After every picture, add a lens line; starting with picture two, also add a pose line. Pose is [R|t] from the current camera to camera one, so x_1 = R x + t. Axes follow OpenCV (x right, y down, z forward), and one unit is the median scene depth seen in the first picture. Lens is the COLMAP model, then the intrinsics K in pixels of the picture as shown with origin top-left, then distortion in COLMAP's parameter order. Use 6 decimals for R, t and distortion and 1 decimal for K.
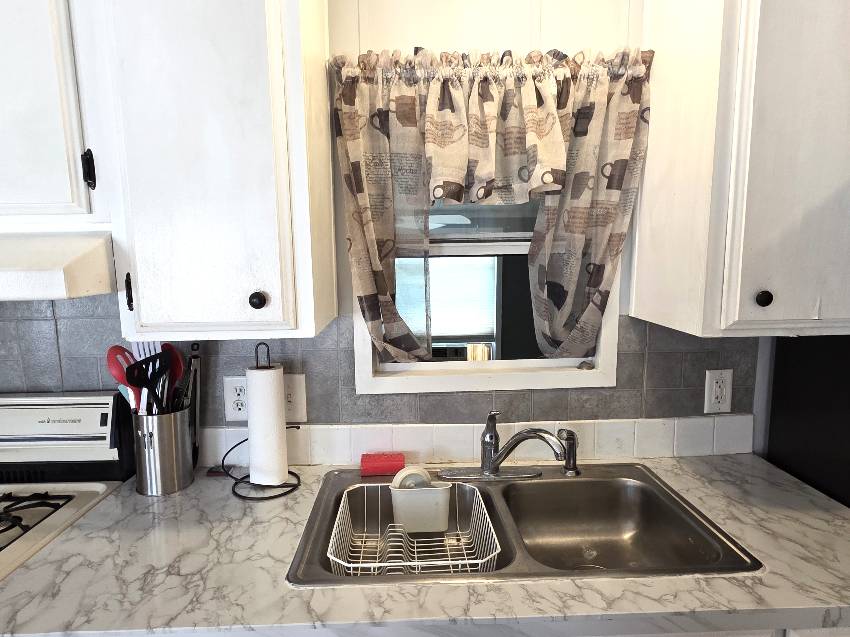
lens RADIAL K [[498.8, 0, 425.4], [0, 498.8, 319.6], [0, 0, 1]] dist [-0.002193, 0.000426]
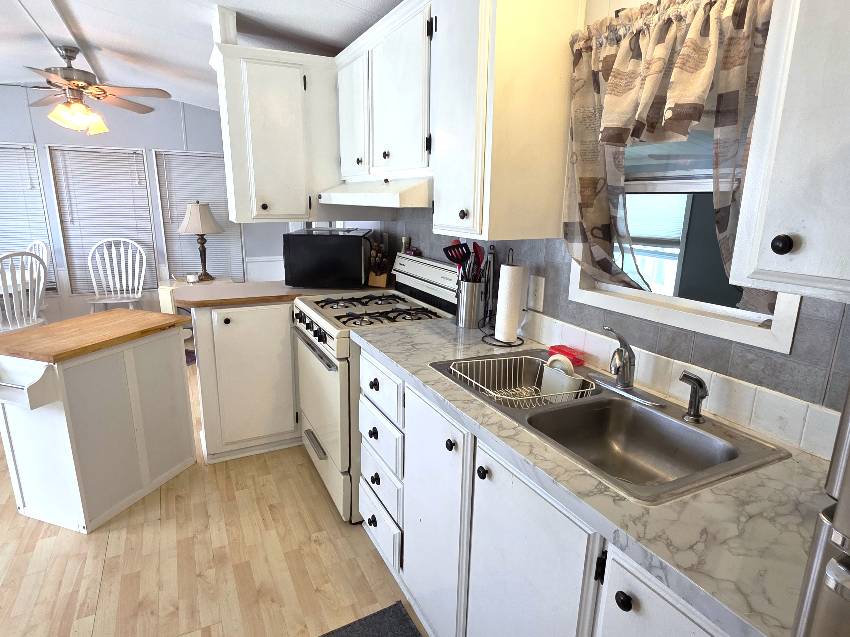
lens RADIAL K [[498.8, 0, 425.4], [0, 498.8, 319.6], [0, 0, 1]] dist [-0.002193, 0.000426]
pose [[0.420343, 0.234108, -0.876644, 0.947860], [-0.138636, 0.971369, 0.192930, 0.000292], [0.896712, 0.040438, 0.440764, 0.096608]]
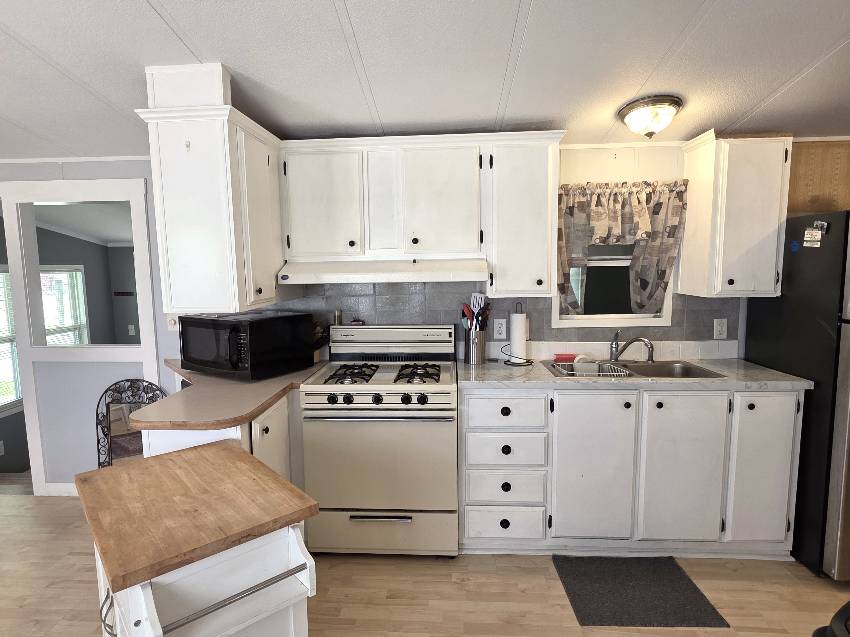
lens RADIAL K [[485.1, 0, 421.8], [0, 485.1, 321.5], [0, 0, 1]] dist [-0.002523, -0.000278]
pose [[0.995709, 0.007263, -0.092251, -0.573443], [-0.008797, 0.999829, -0.016240, 0.178369], [0.092118, 0.016982, 0.995603, -1.367340]]
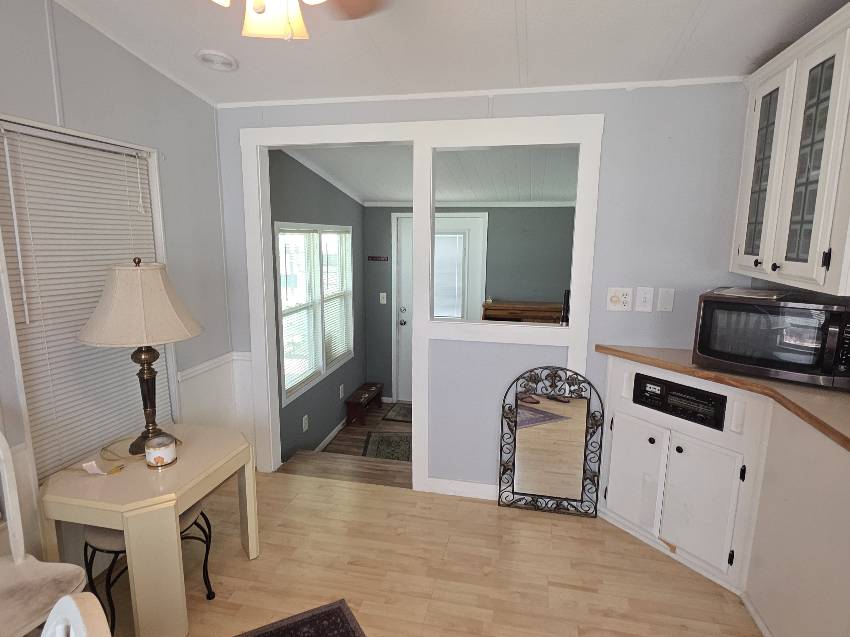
lens RADIAL K [[498.8, 0, 425.4], [0, 498.8, 319.6], [0, 0, 1]] dist [-0.002193, 0.000426]
pose [[0.966907, 0.060091, -0.247952, -2.354074], [-0.050697, 0.997740, 0.044106, 0.184579], [0.250042, -0.030076, 0.967768, -1.171923]]
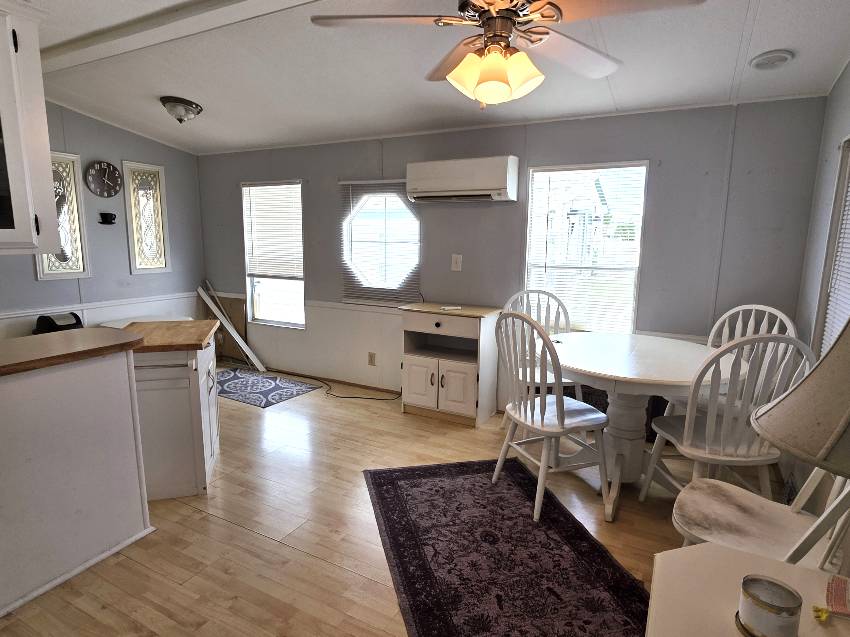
lens RADIAL K [[498.8, 0, 425.4], [0, 498.8, 319.6], [0, 0, 1]] dist [-0.002193, 0.000426]
pose [[-0.862119, -0.088944, 0.498838, -3.443539], [0.061935, 0.958594, 0.277959, -0.036634], [-0.502906, 0.270530, -0.820914, 1.056349]]
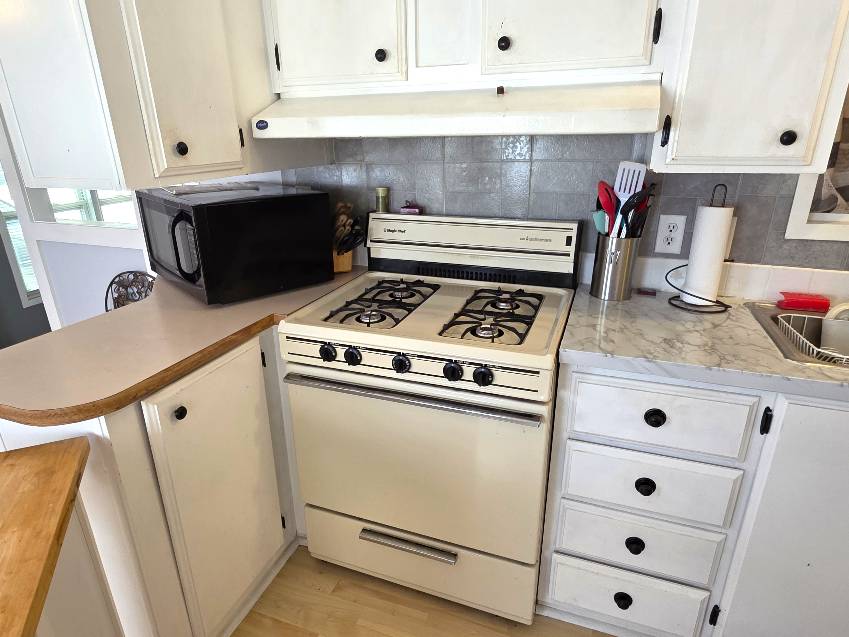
lens RADIAL K [[503.4, 0, 424.6], [0, 503.4, 322.4], [0, 0, 1]] dist [0.002768, 0.000515]
pose [[0.927188, 0.133041, -0.350175, -0.510924], [-0.047631, 0.969090, 0.242066, 0.106982], [0.371556, -0.207761, 0.904865, -0.392681]]
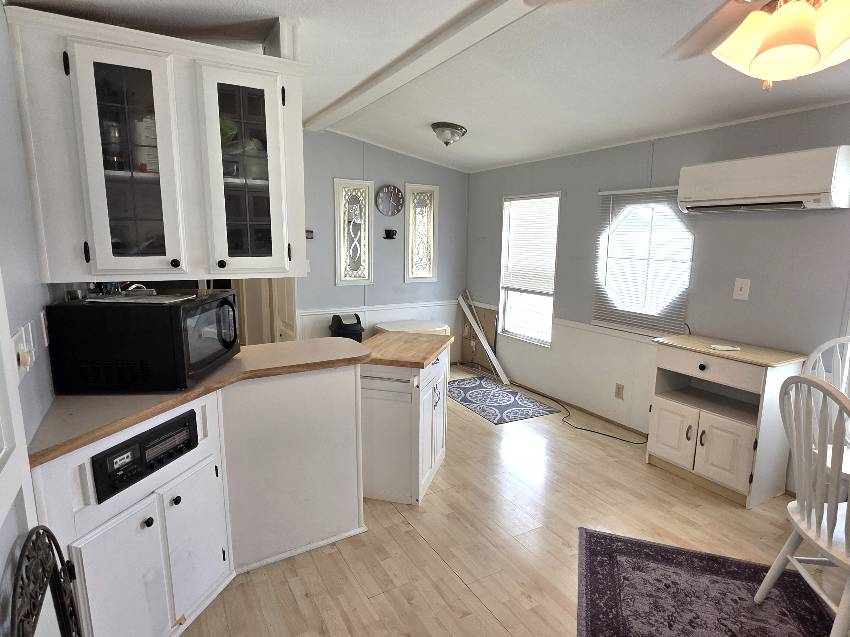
lens RADIAL K [[485.1, 0, 421.8], [0, 485.1, 321.5], [0, 0, 1]] dist [-0.002523, -0.000278]
pose [[-0.459890, -0.150336, 0.875157, -3.397914], [0.114665, 0.967259, 0.226413, -0.062158], [-0.880541, 0.204475, -0.427594, 0.704305]]
